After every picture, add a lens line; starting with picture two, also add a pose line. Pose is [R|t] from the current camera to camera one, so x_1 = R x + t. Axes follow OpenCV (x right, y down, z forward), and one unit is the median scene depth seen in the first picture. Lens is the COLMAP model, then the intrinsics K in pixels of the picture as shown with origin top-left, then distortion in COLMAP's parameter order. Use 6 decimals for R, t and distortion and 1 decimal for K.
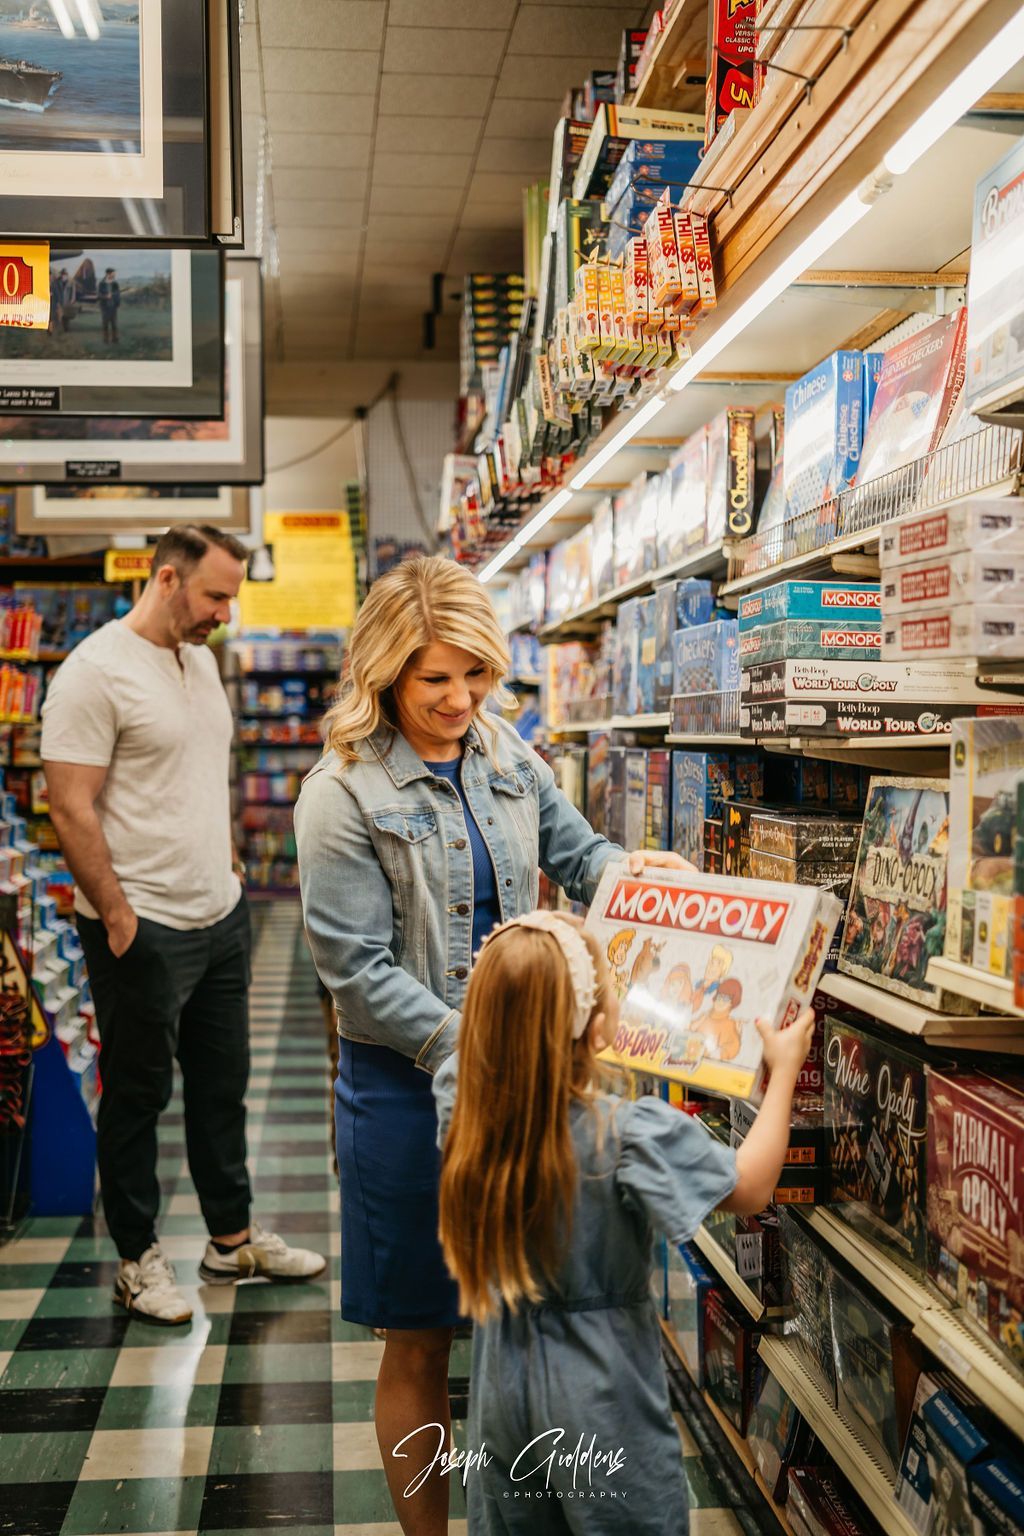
lens RADIAL K [[2135.4, 0, 512.0], [0, 2135.4, 768.0], [0, 0, 1]] dist [0.003943, 0.022590]
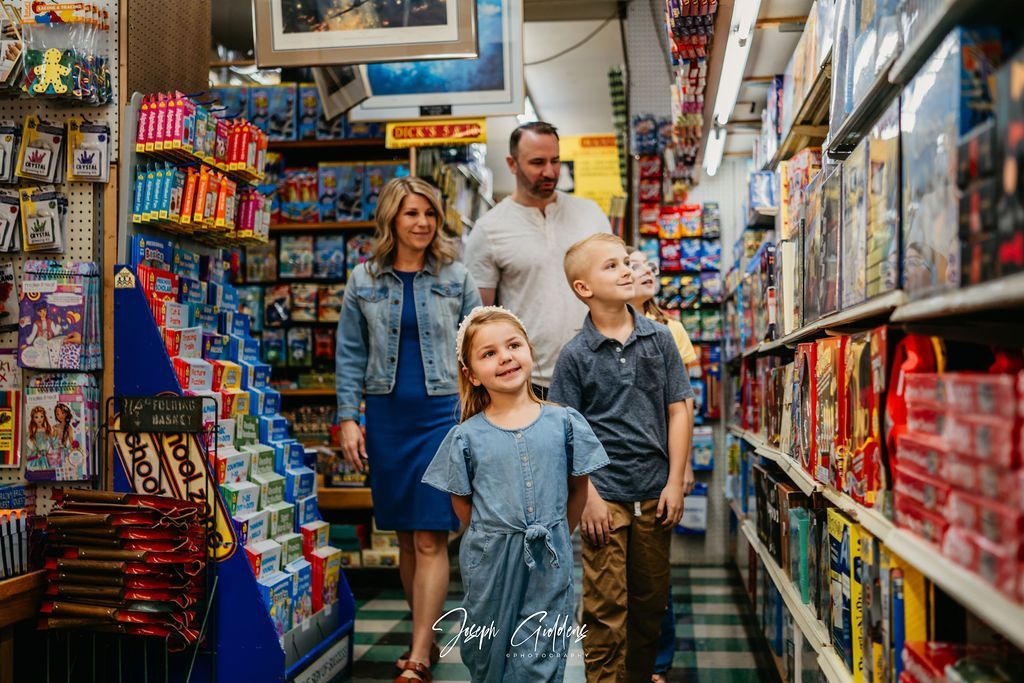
lens RADIAL K [[1423.6, 0, 512.0], [0, 1423.6, 341.5], [0, 0, 1]] dist [0.003943, 0.022590]
pose [[0.979342, -0.011704, -0.201874, 0.028125], [0.003669, 0.999188, -0.040131, 0.050957], [0.202180, 0.038561, 0.978589, 0.340915]]
